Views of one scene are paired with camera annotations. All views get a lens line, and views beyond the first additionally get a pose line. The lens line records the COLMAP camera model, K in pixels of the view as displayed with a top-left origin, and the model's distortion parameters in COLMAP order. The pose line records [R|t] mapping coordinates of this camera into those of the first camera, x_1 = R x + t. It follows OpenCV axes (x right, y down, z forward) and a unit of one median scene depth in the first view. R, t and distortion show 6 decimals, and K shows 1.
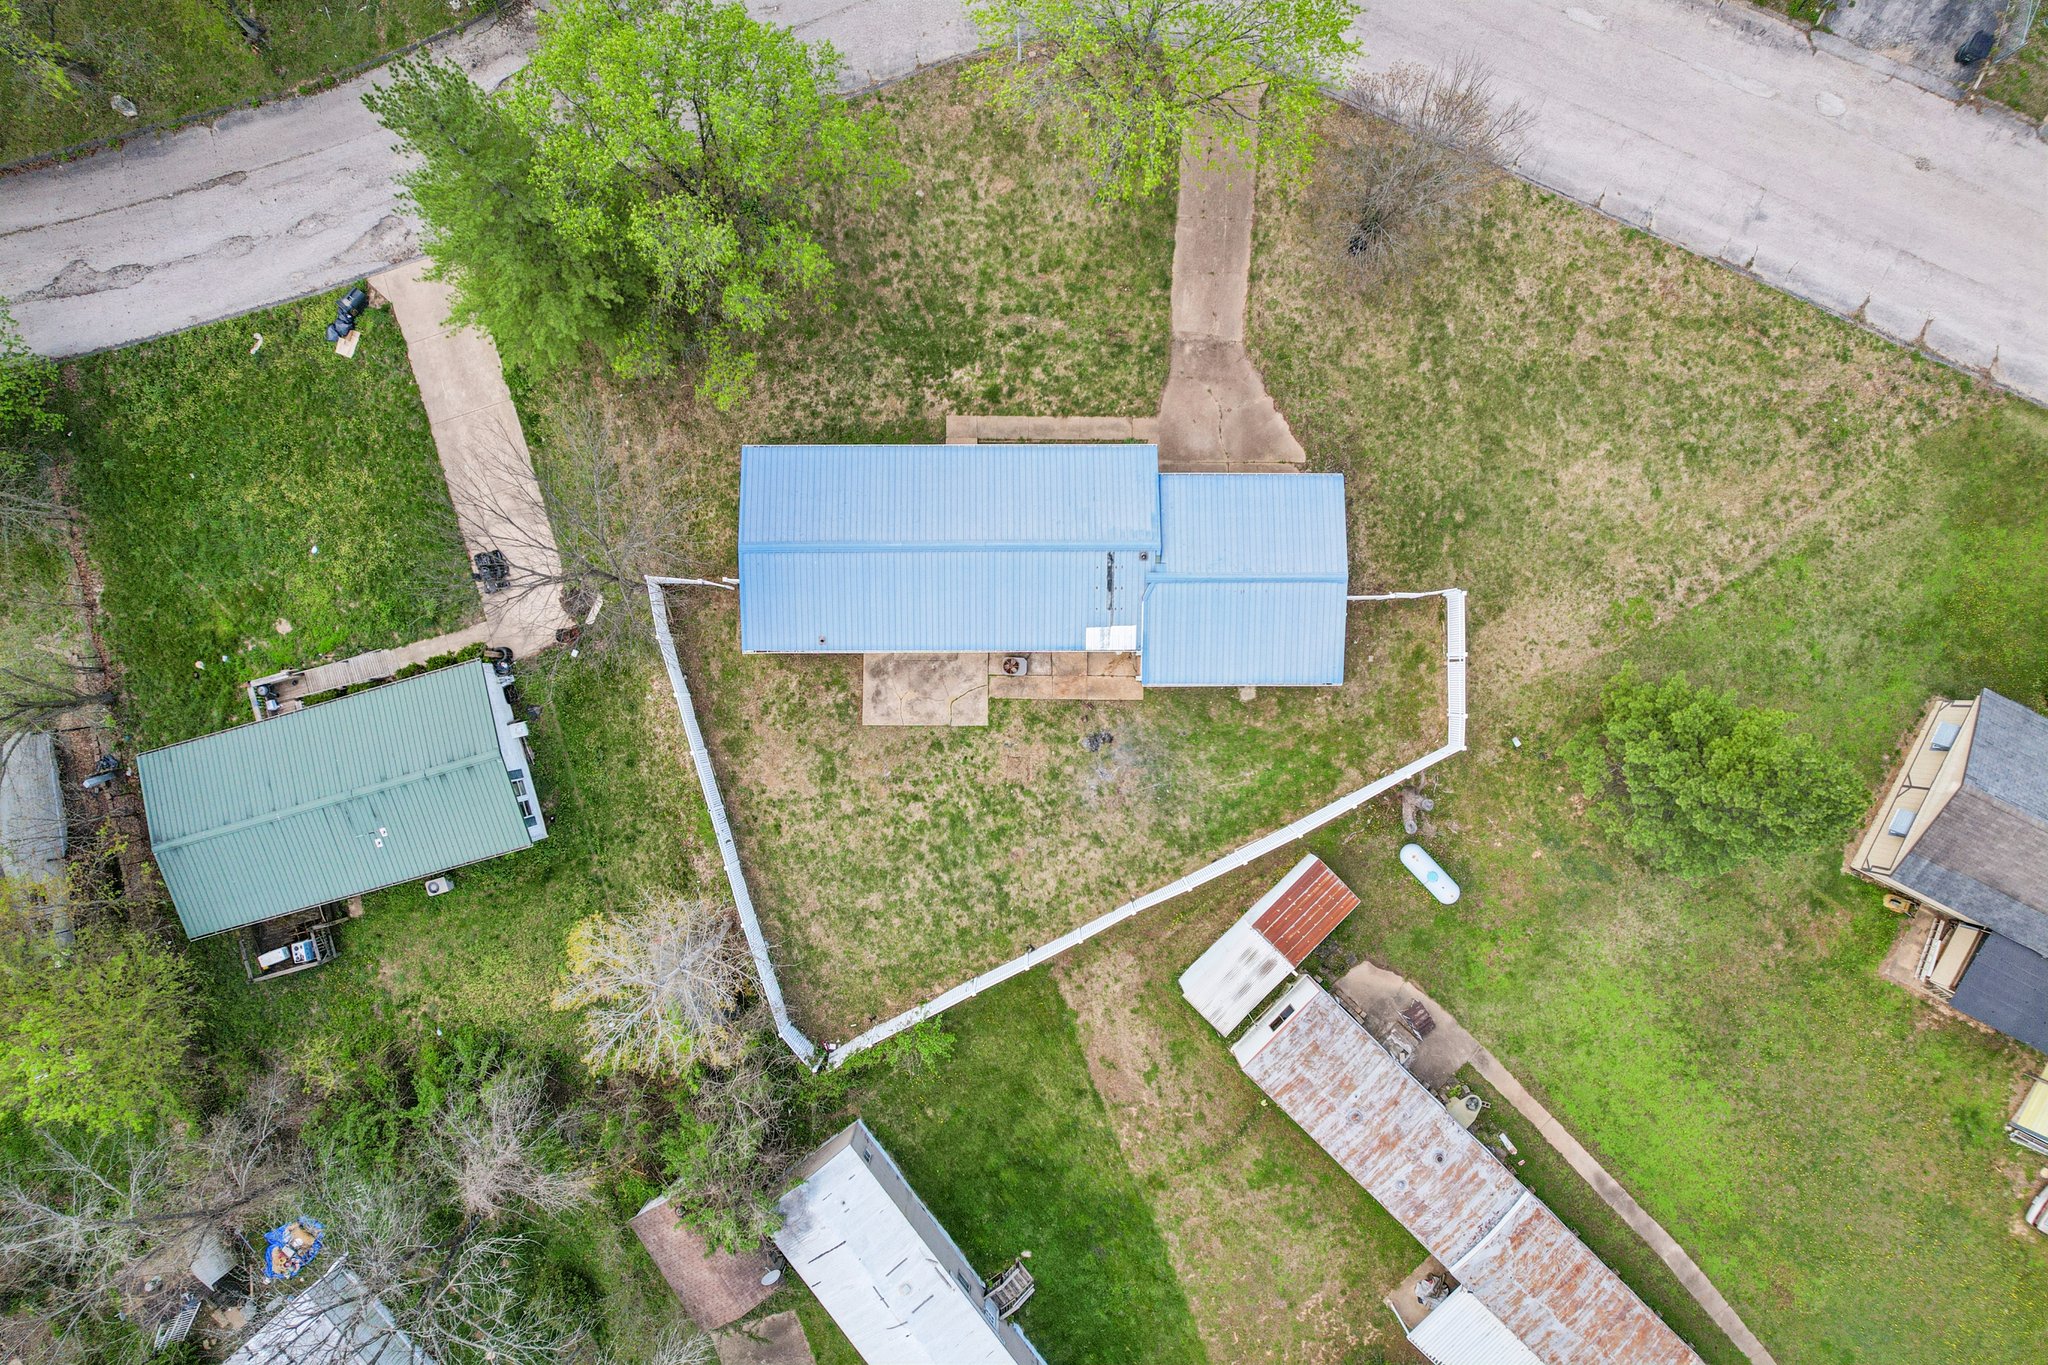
lens RADIAL K [[1334.6, 0, 1037.8], [0, 1334.6, 680.8], [0, 0, 1]] dist [-0.083342, 0.074562]
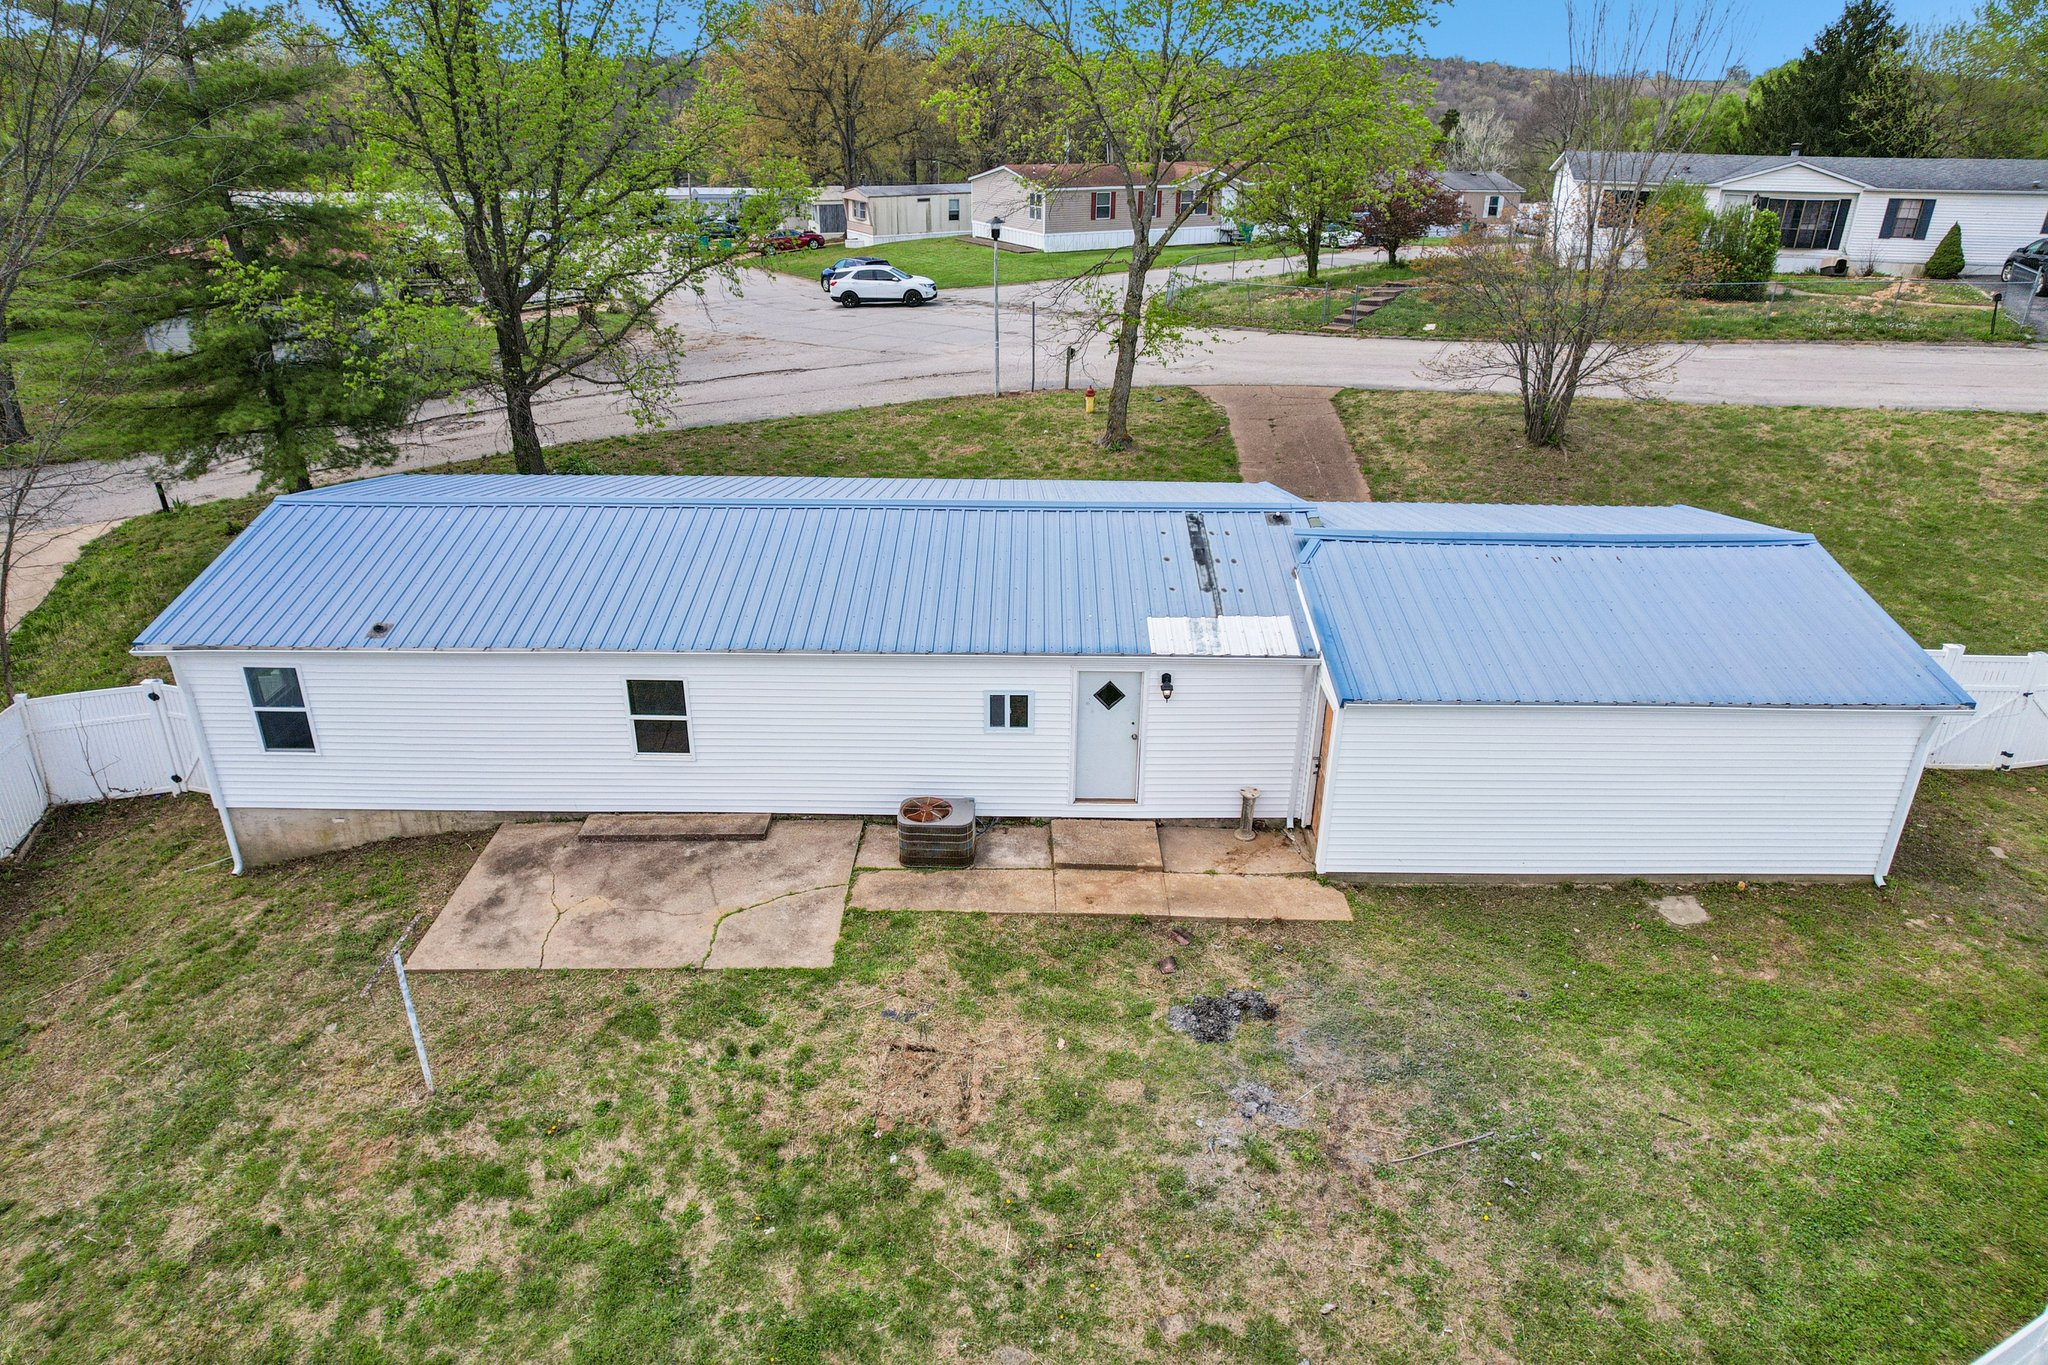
lens RADIAL K [[1314.3, 0, 1024.0], [0, 1314.3, 682.5], [0, 0, 1]] dist [-0.081725, 0.070759]
pose [[0.999989, -0.002080, -0.004133, 0.005285], [-0.002898, 0.414861, -0.909880, 0.262072], [0.003607, 0.909882, 0.414851, 0.825070]]
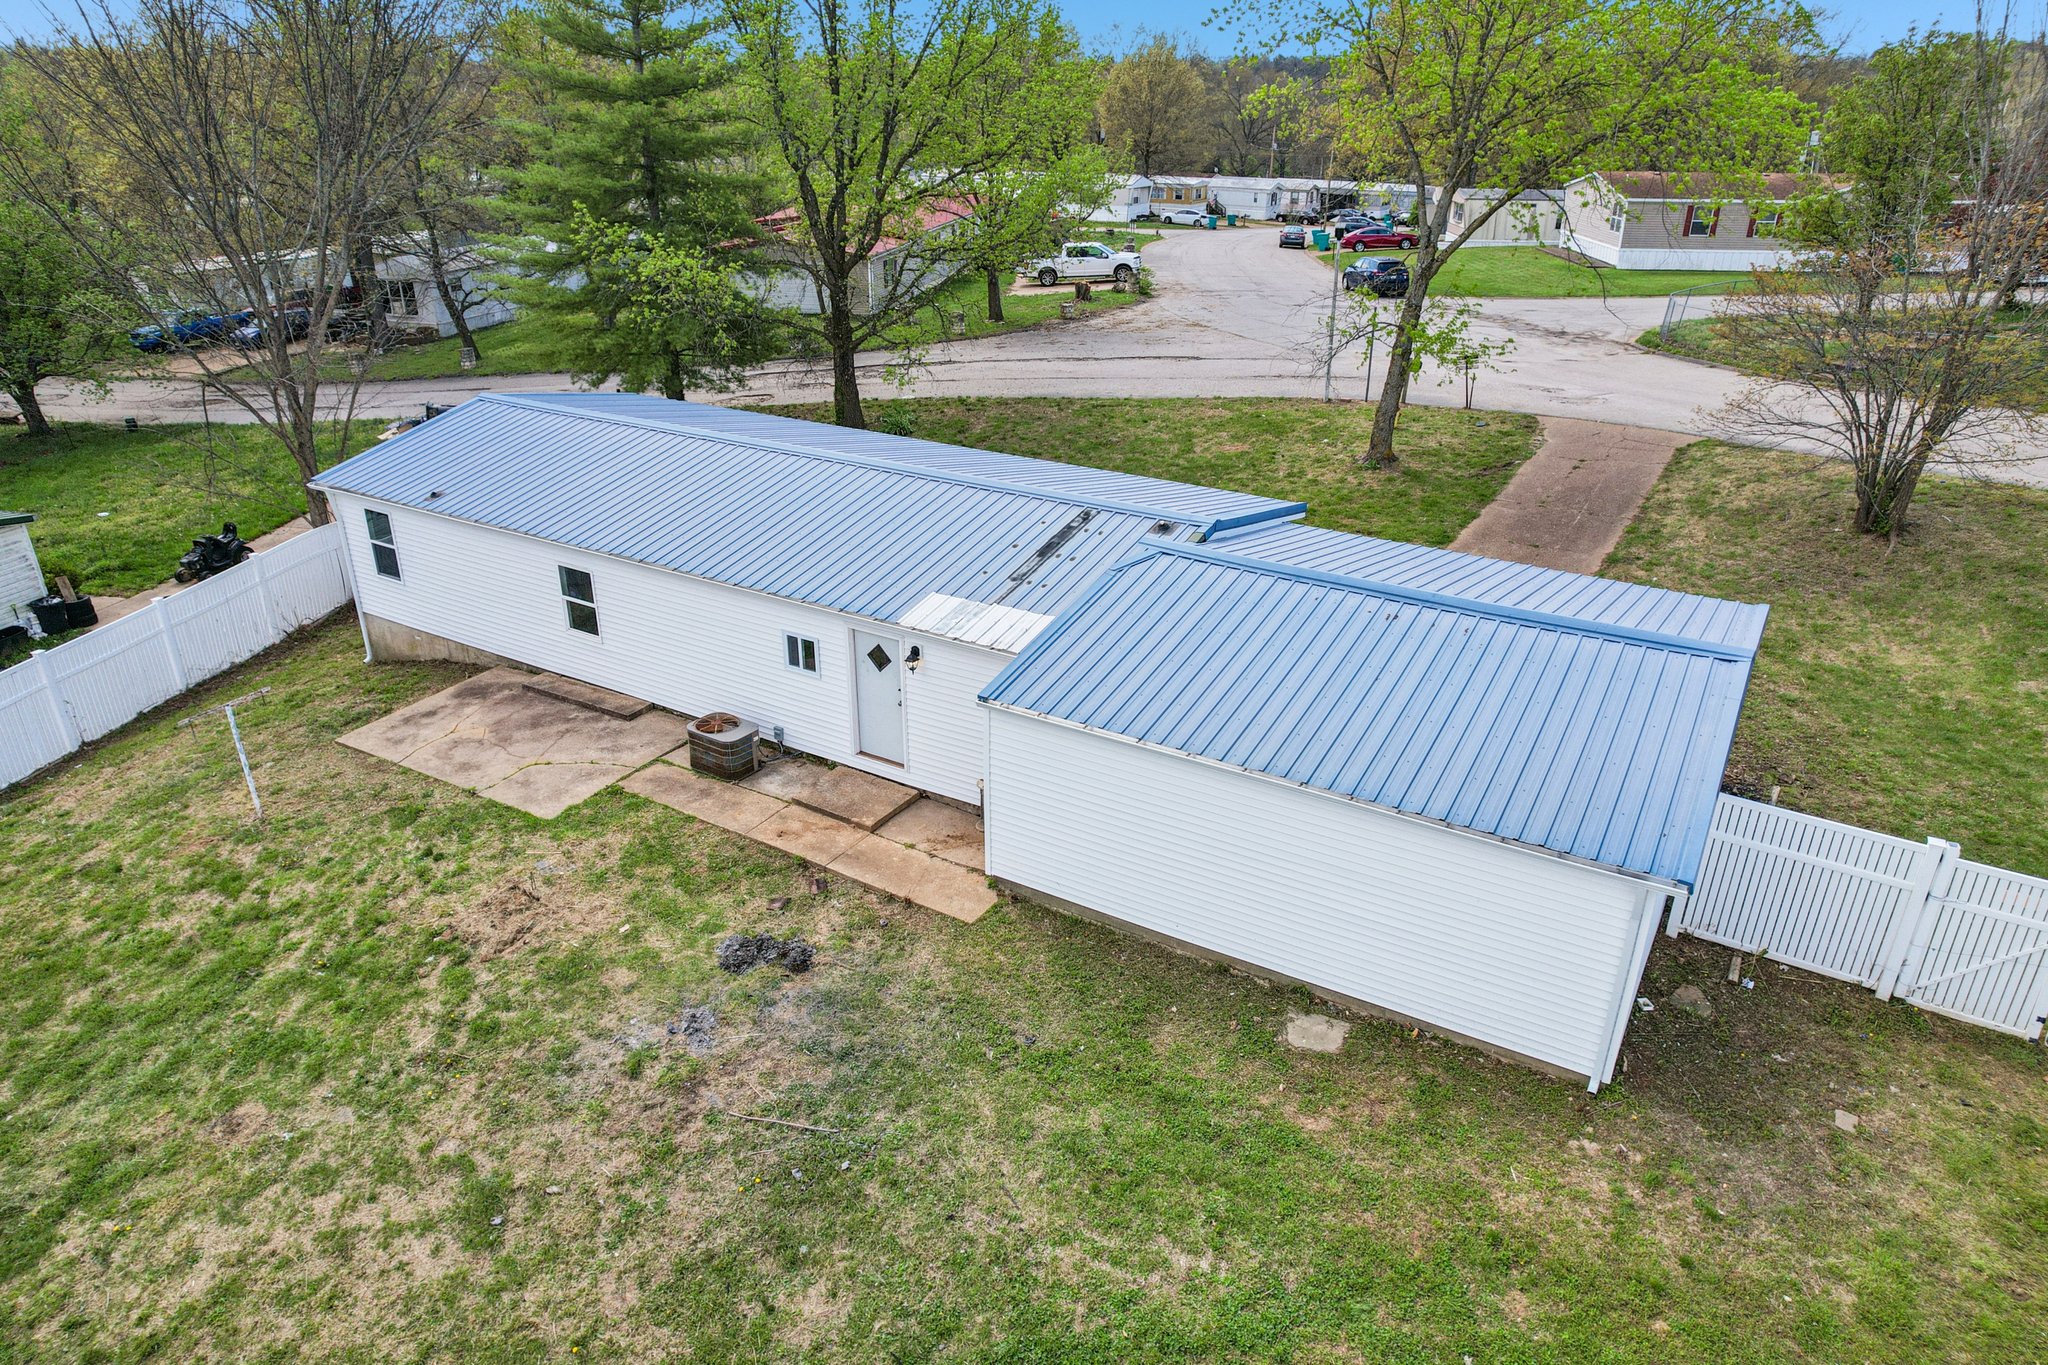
lens RADIAL K [[1334.6, 0, 1037.8], [0, 1334.6, 680.8], [0, 0, 1]] dist [-0.083342, 0.074562]
pose [[0.855271, 0.206268, -0.475358, 0.221147], [-0.518136, 0.352508, -0.779277, 0.217922], [0.006827, 0.912793, 0.408365, 0.827775]]
